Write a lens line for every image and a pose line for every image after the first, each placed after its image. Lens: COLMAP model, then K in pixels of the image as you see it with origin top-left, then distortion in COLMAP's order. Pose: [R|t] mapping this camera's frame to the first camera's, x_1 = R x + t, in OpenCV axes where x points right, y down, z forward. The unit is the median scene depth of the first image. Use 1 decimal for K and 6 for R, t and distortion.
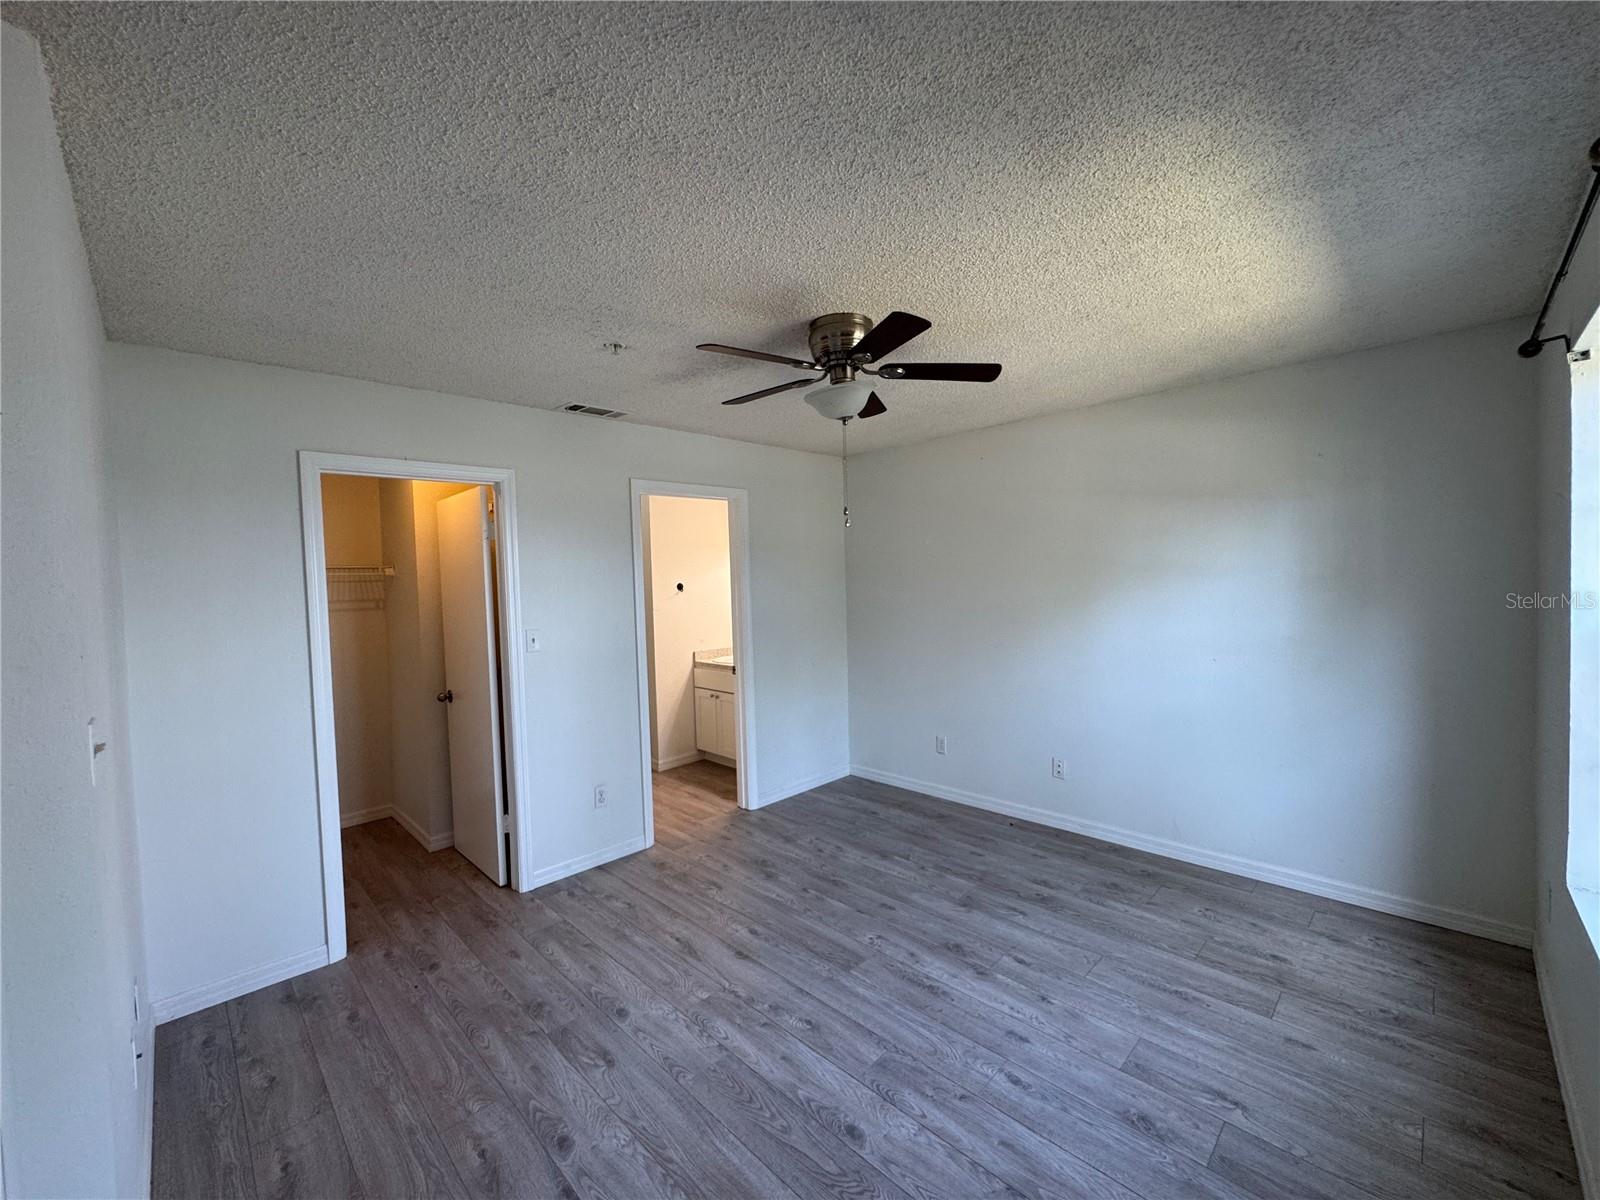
lens RADIAL K [[644.3, 0, 805.8], [0, 644.3, 596.2], [0, 0, 1]] dist [-0.005403, 0.001047]
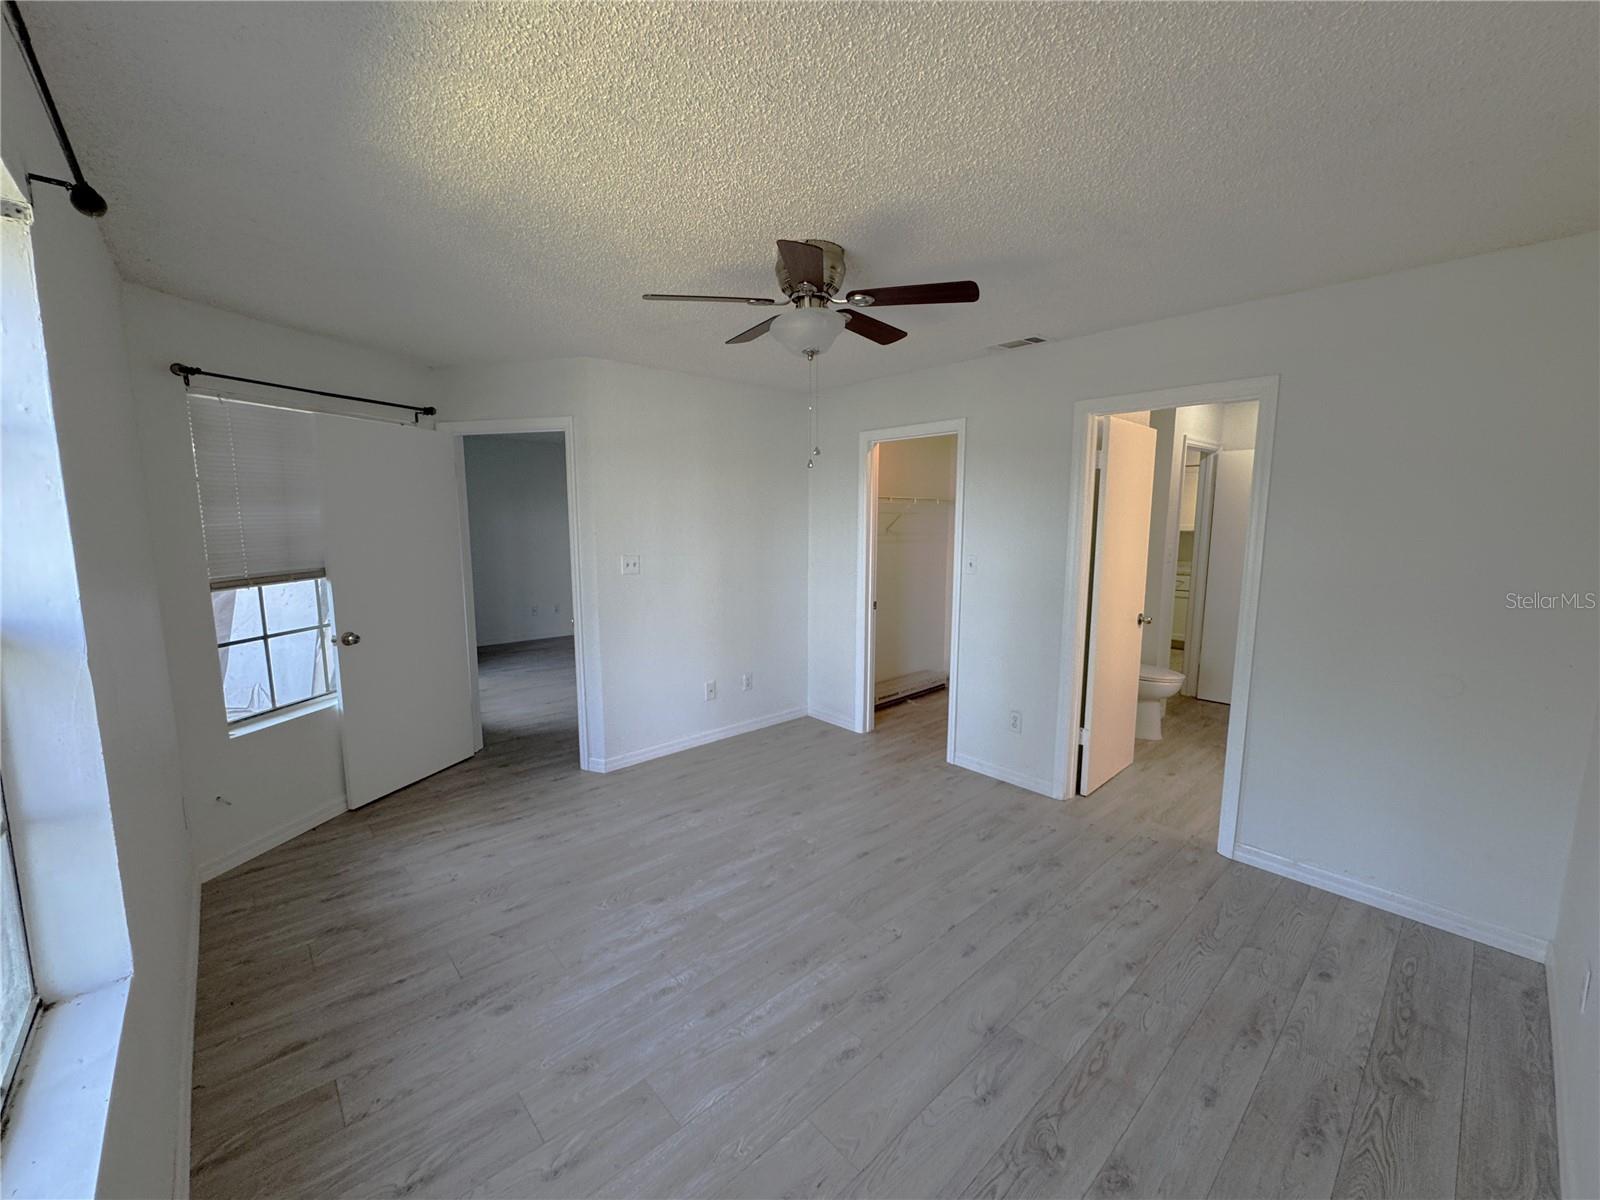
lens RADIAL K [[644.3, 0, 798.6], [0, 644.3, 600.6], [0, 0, 1]] dist [-0.005403, 0.001047]
pose [[-0.057034, 0.161863, -0.985164, 1.015318], [-0.029442, 0.986068, 0.163716, -0.066917], [0.997938, 0.038343, -0.051474, 0.996785]]
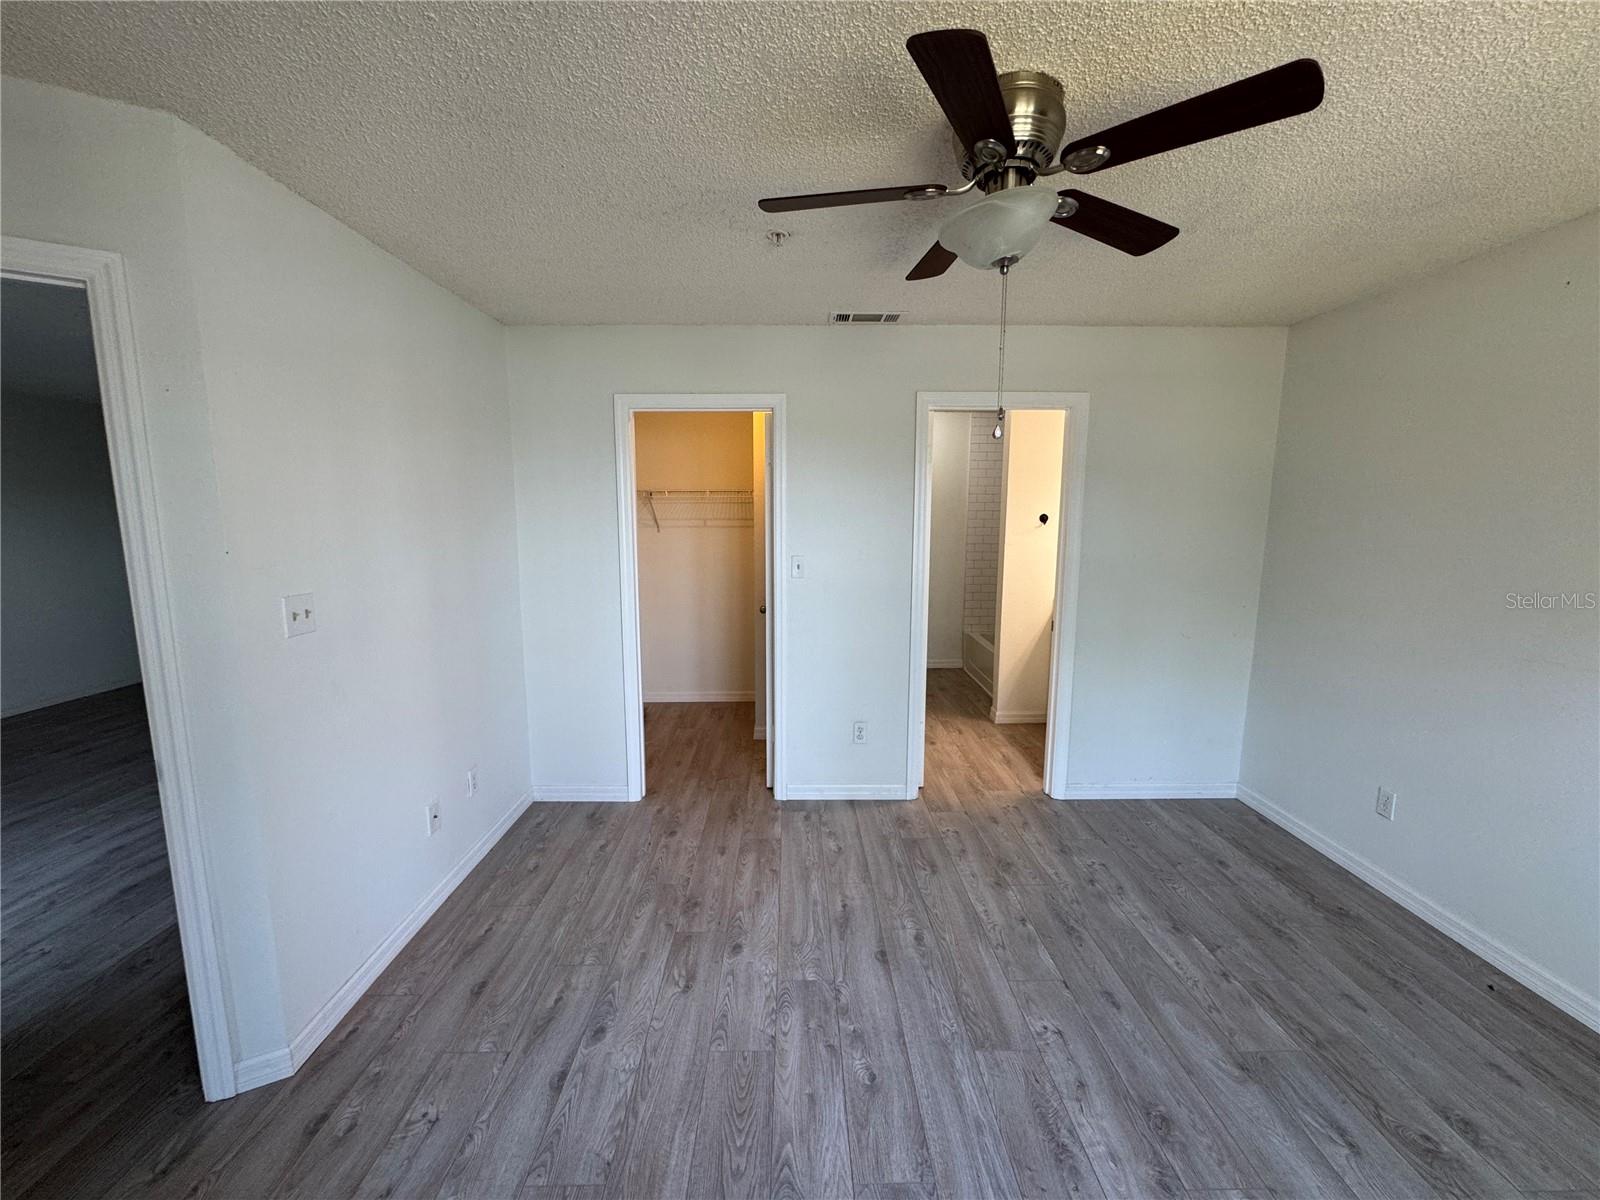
lens RADIAL K [[644.3, 0, 799.8], [0, 644.3, 598.9], [0, 0, 1]] dist [-0.005403, 0.001047]
pose [[0.712596, 0.127235, -0.689941, 0.376219], [-0.043921, 0.989579, 0.137130, -0.026565], [0.700199, -0.067416, 0.710758, 0.373182]]
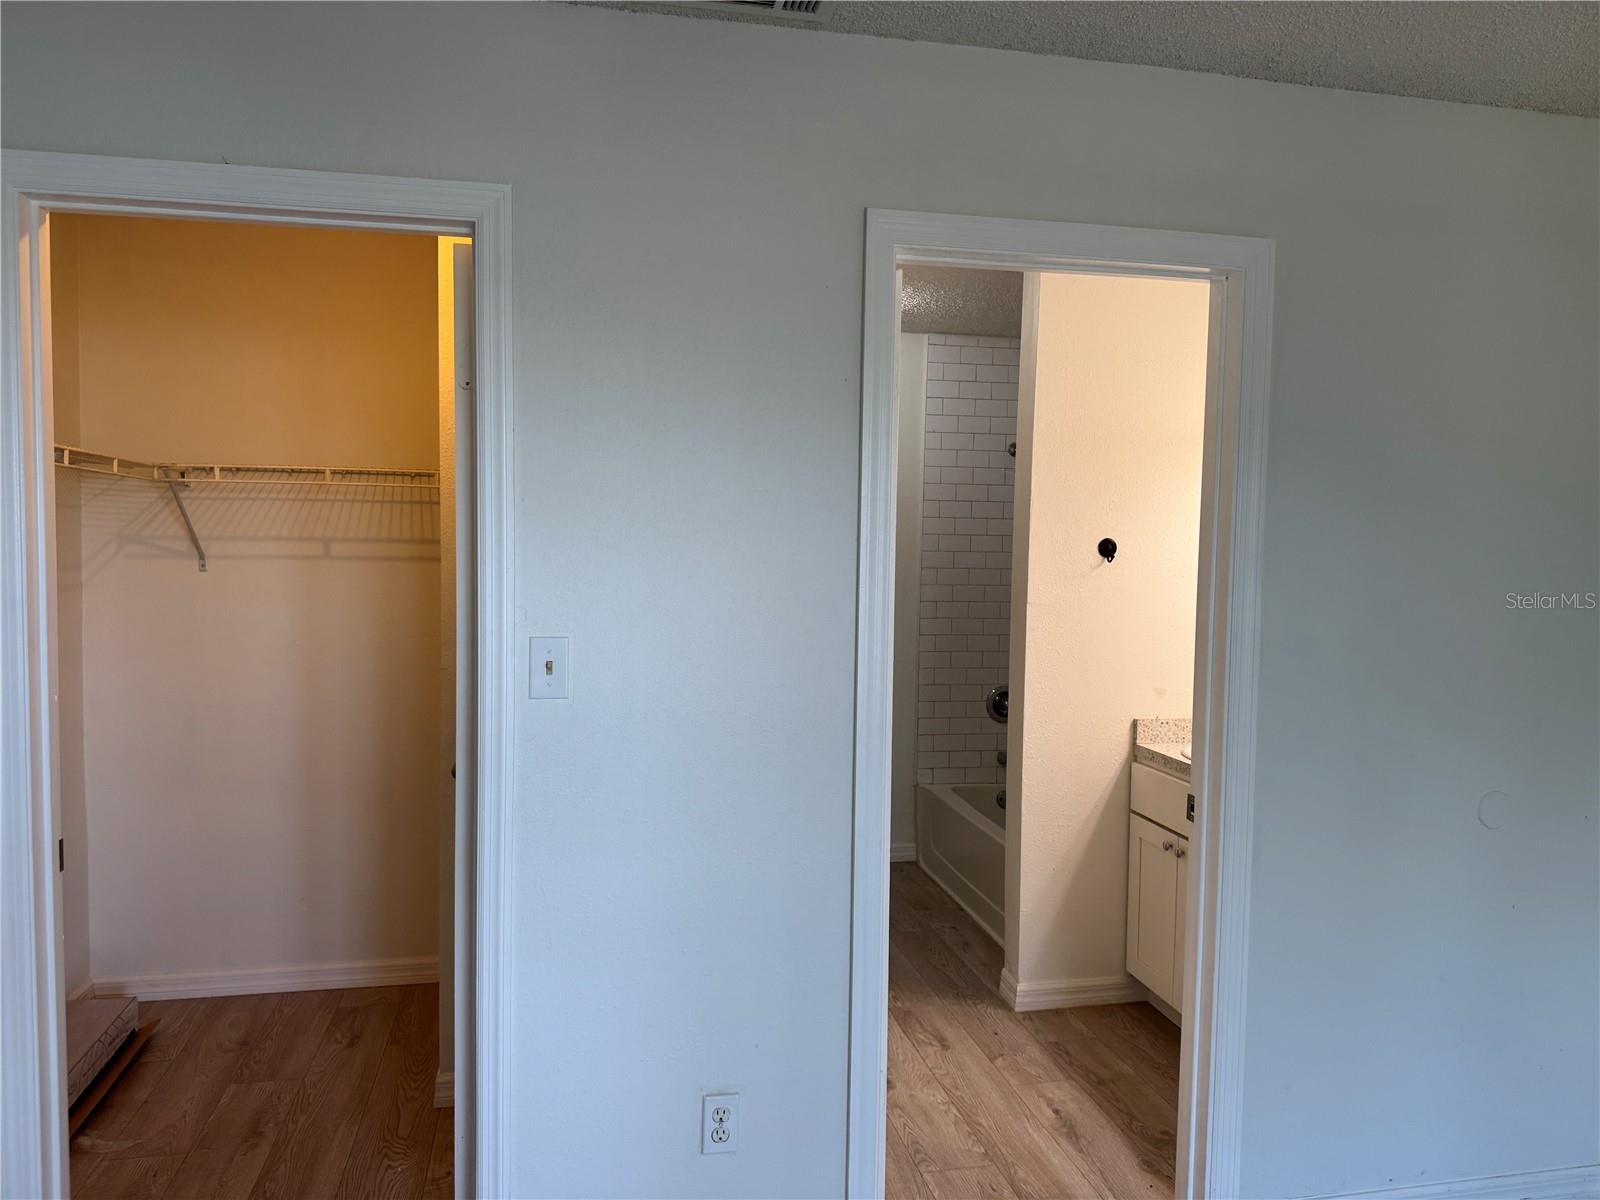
lens RADIAL K [[1140.0, 0, 797.1], [0, 1140.0, 605.0], [0, 0, 1]] dist [0.024016, -0.004093]
pose [[0.832977, 0.076308, -0.548021, 0.055971], [-0.057491, 0.997020, 0.051443, -0.010232], [0.550313, -0.011345, 0.834881, 0.722866]]
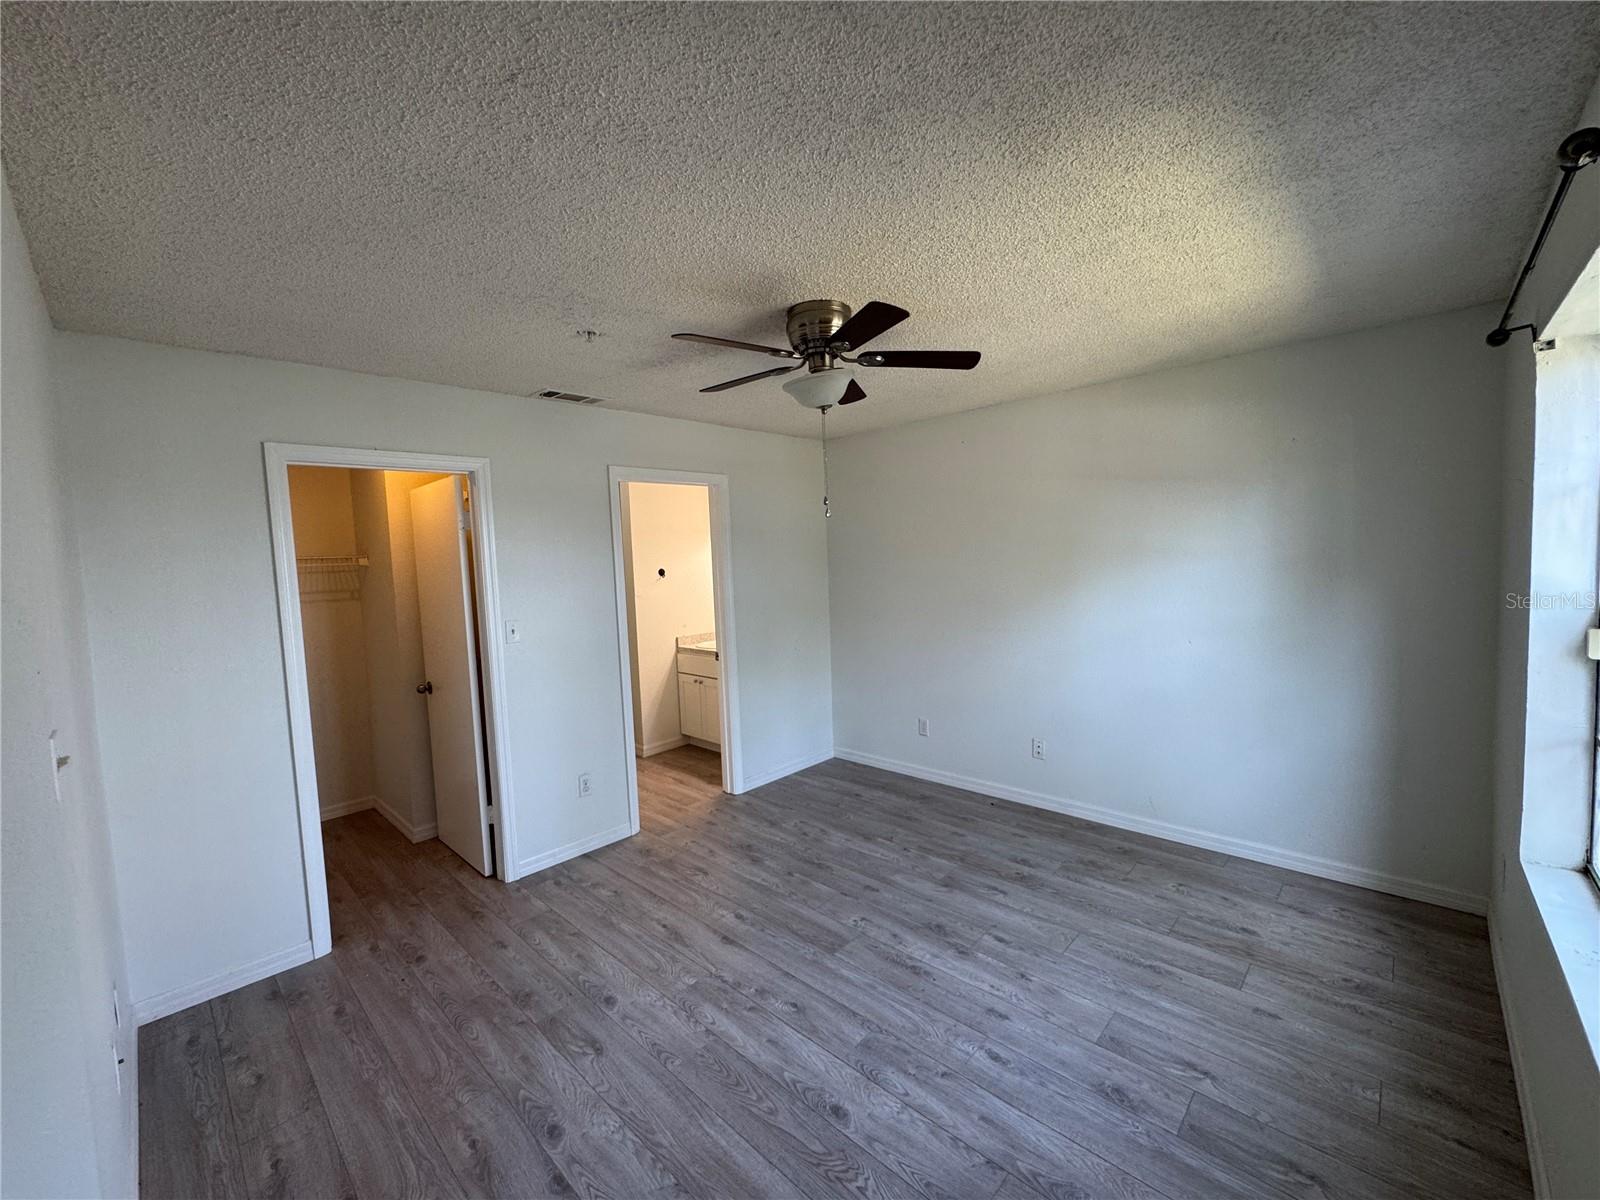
lens RADIAL K [[644.3, 0, 805.8], [0, 644.3, 596.2], [0, 0, 1]] dist [-0.005403, 0.001047]
pose [[0.999621, -0.011803, 0.024878, 0.004655], [0.010983, 0.999401, 0.032816, -0.017356], [-0.025251, -0.032531, 0.999152, 0.001338]]
